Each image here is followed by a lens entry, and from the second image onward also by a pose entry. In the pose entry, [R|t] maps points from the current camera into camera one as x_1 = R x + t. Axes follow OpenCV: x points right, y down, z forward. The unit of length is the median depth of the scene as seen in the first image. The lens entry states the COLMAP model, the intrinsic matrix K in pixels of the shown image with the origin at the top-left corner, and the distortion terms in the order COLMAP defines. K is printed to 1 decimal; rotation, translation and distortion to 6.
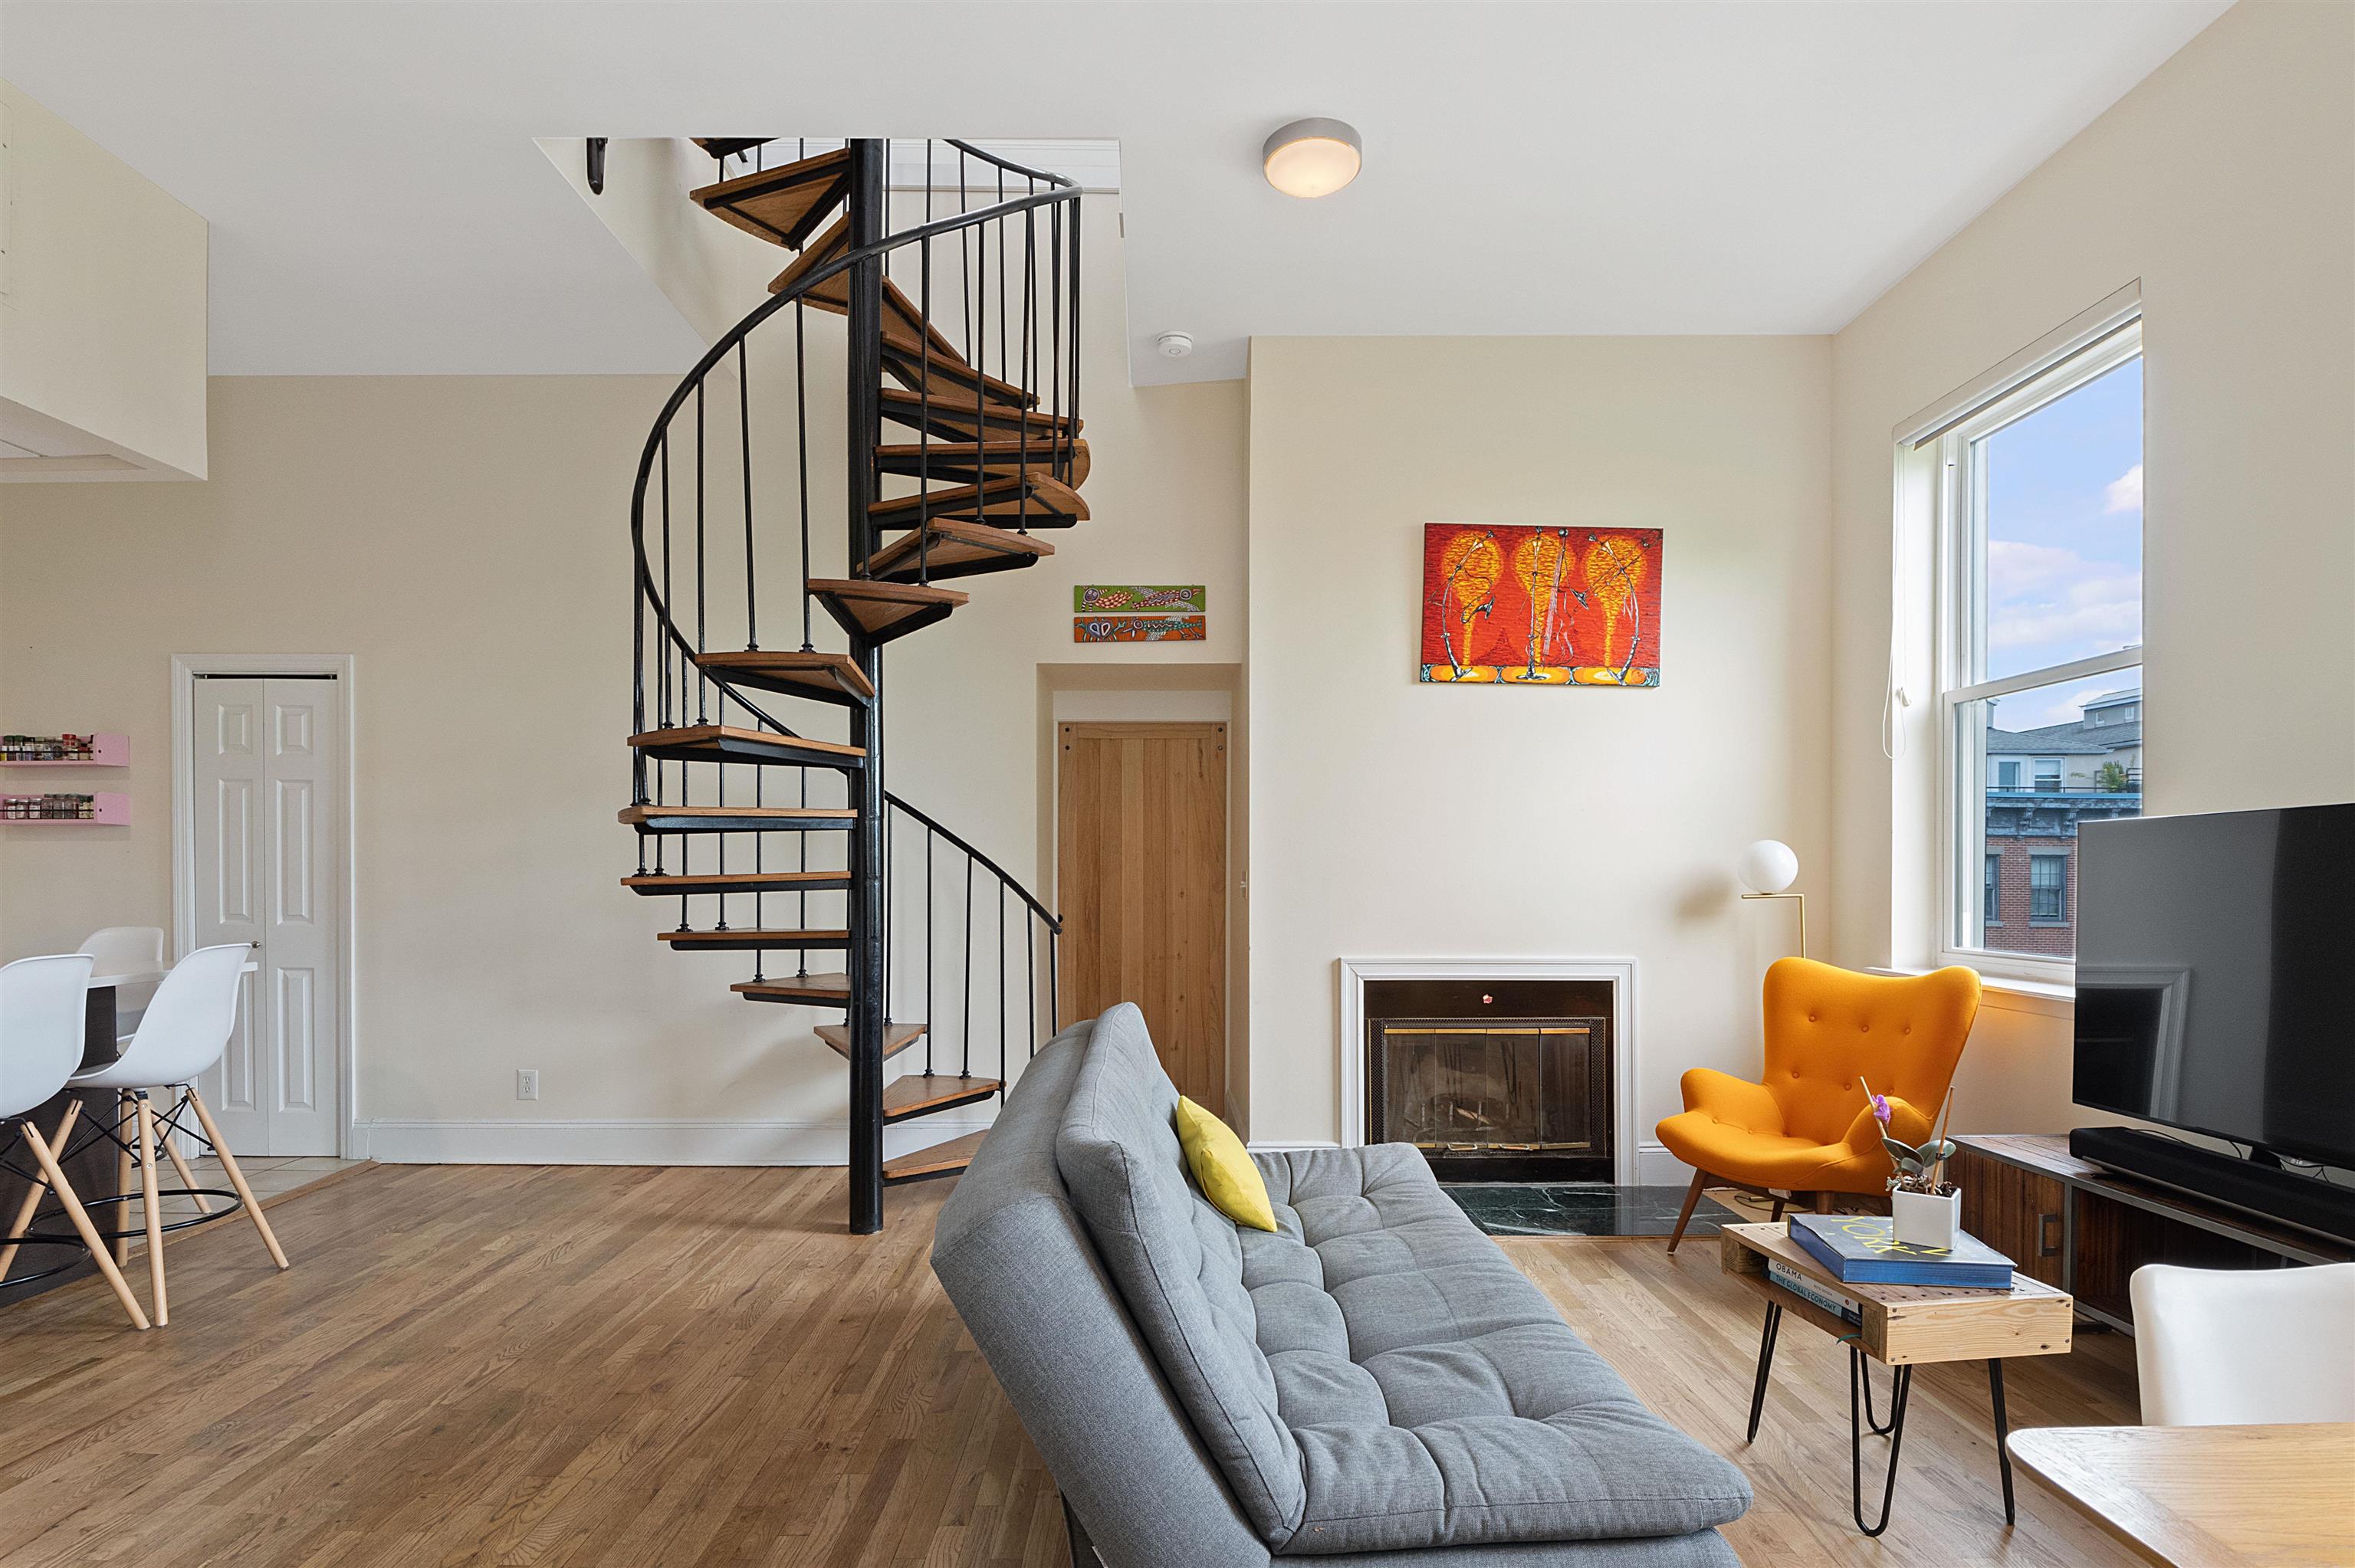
lens RADIAL K [[1169.9, 0, 1169.7], [0, 1169.9, 877.5], [0, 0, 1]] dist [0.034215, -0.038649]
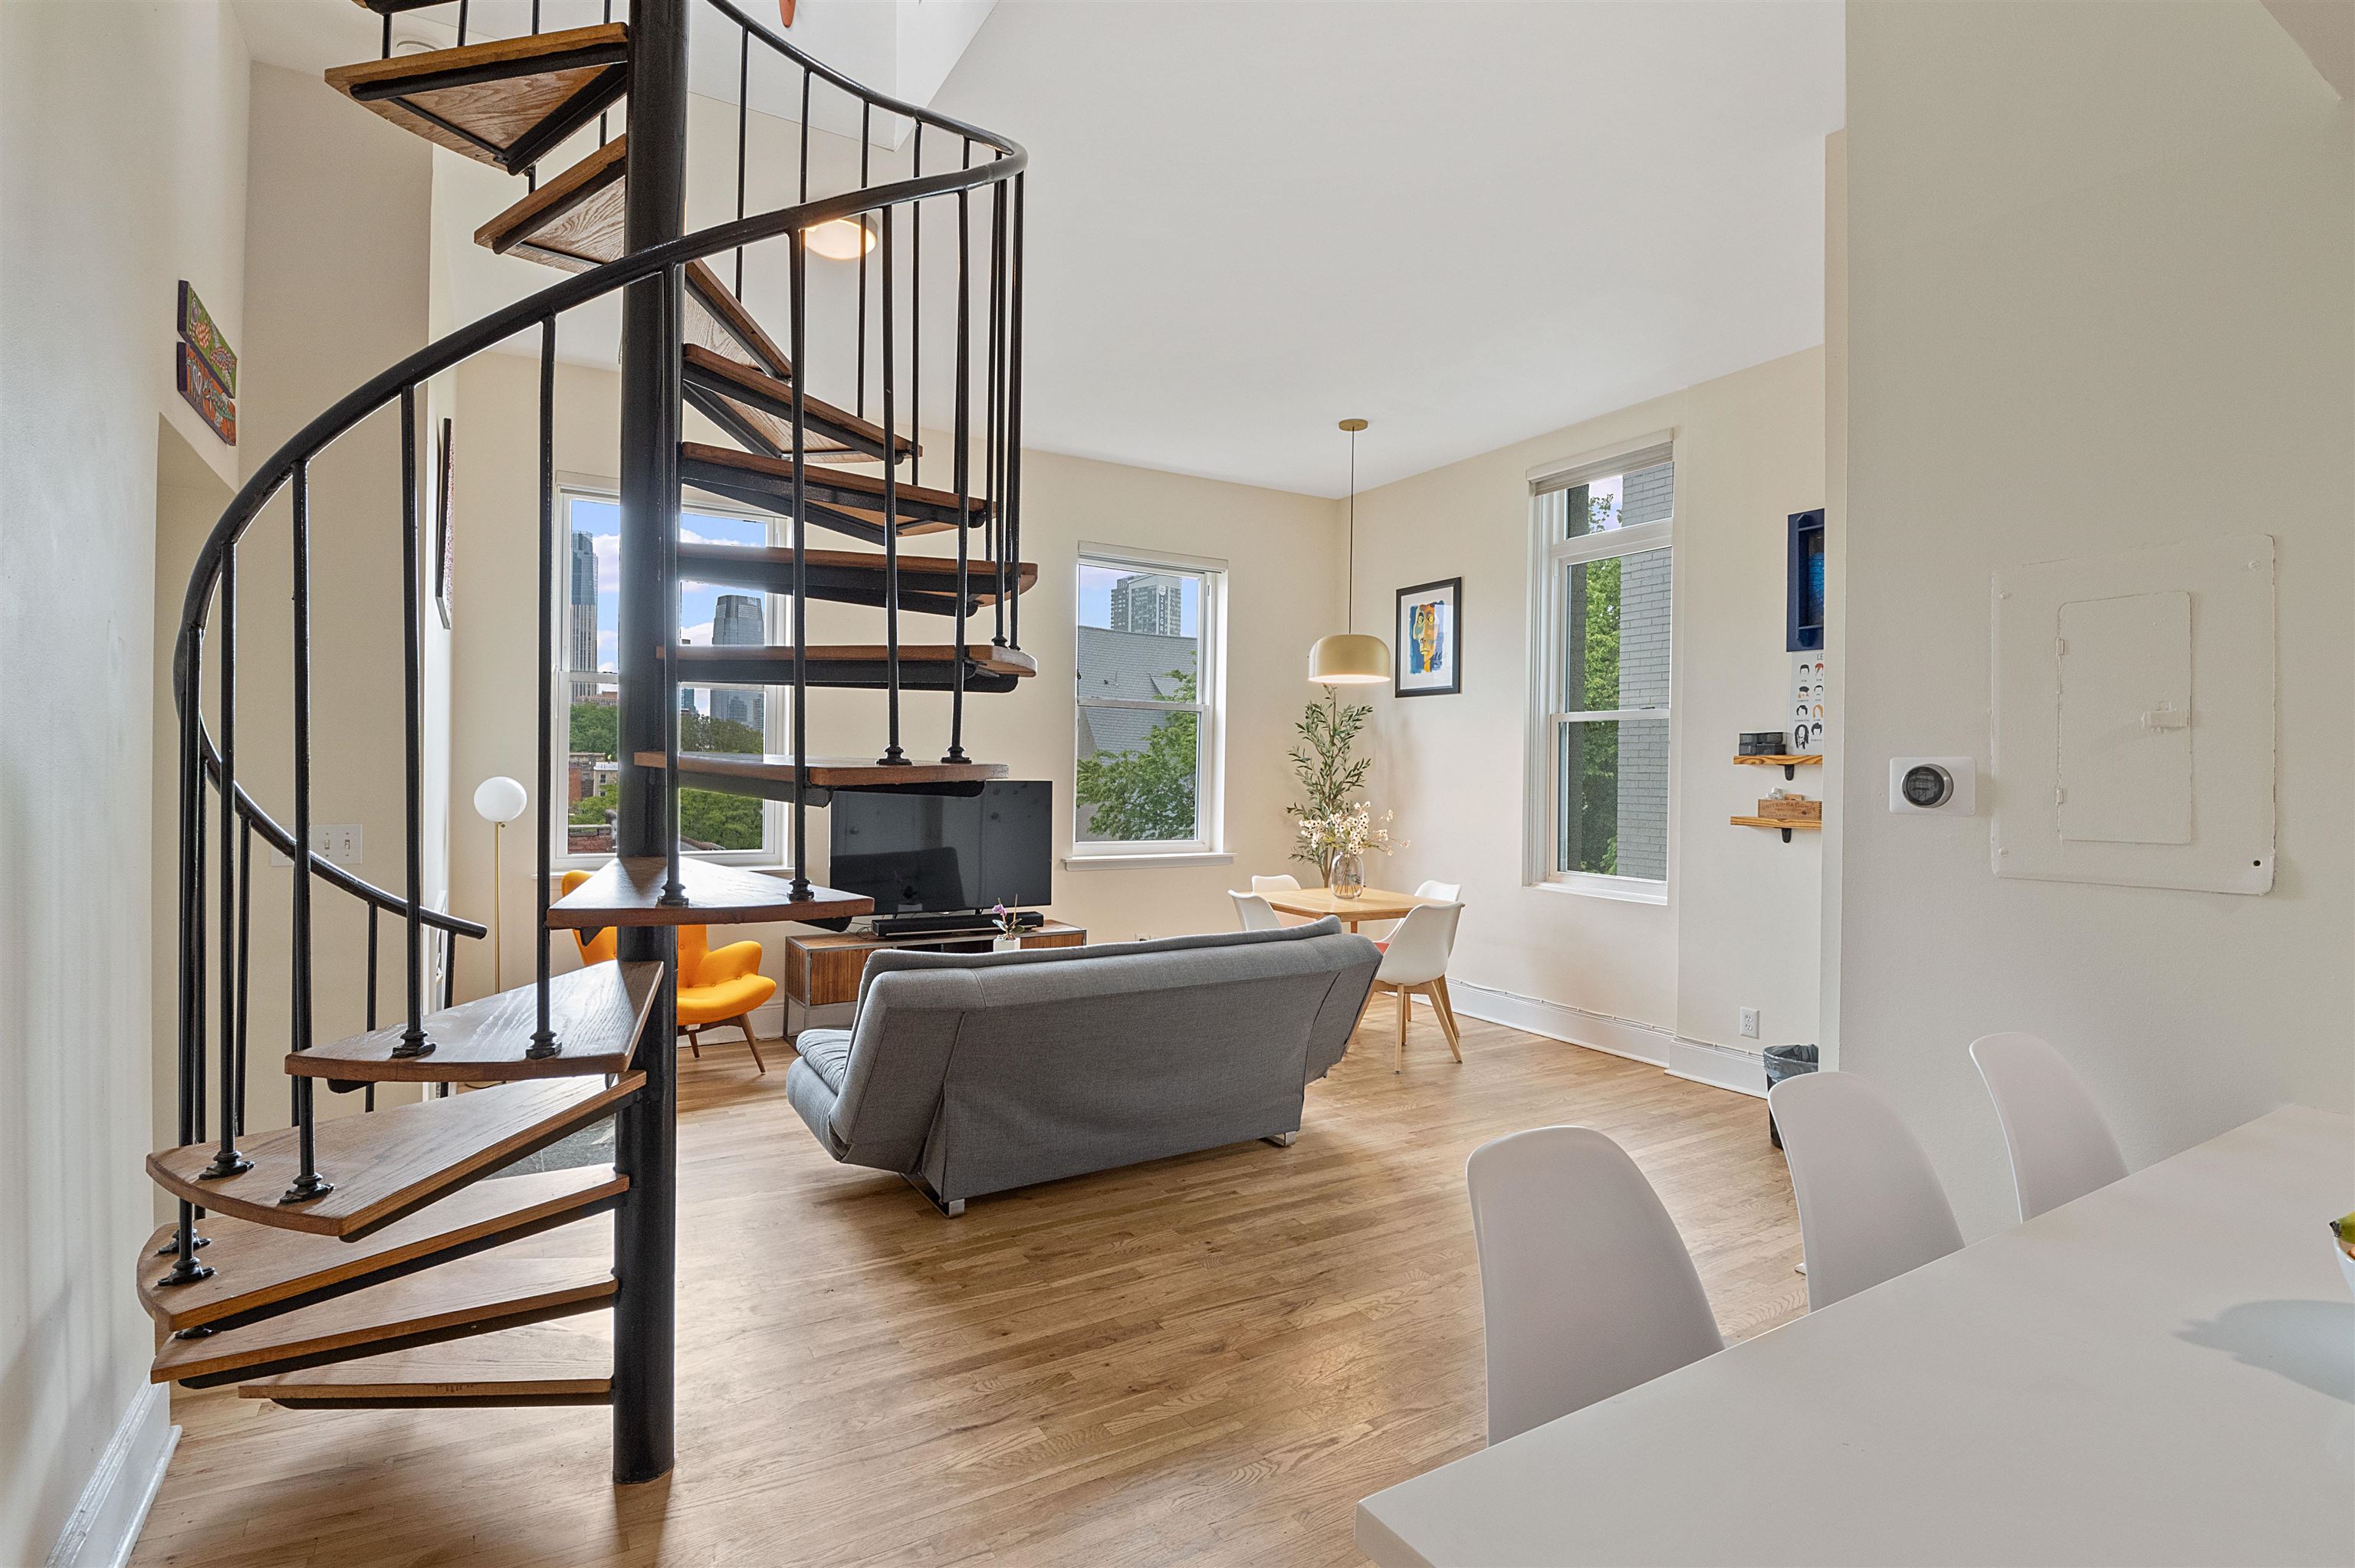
lens RADIAL K [[1144.3, 0, 1177.5], [0, 1144.3, 784.0], [0, 0, 1]] dist [0.023977, -0.022566]
pose [[-0.511711, -0.015745, 0.859013, -0.798199], [-0.012115, 0.999865, 0.011110, -0.044981], [-0.859072, -0.004722, -0.511833, 0.967223]]
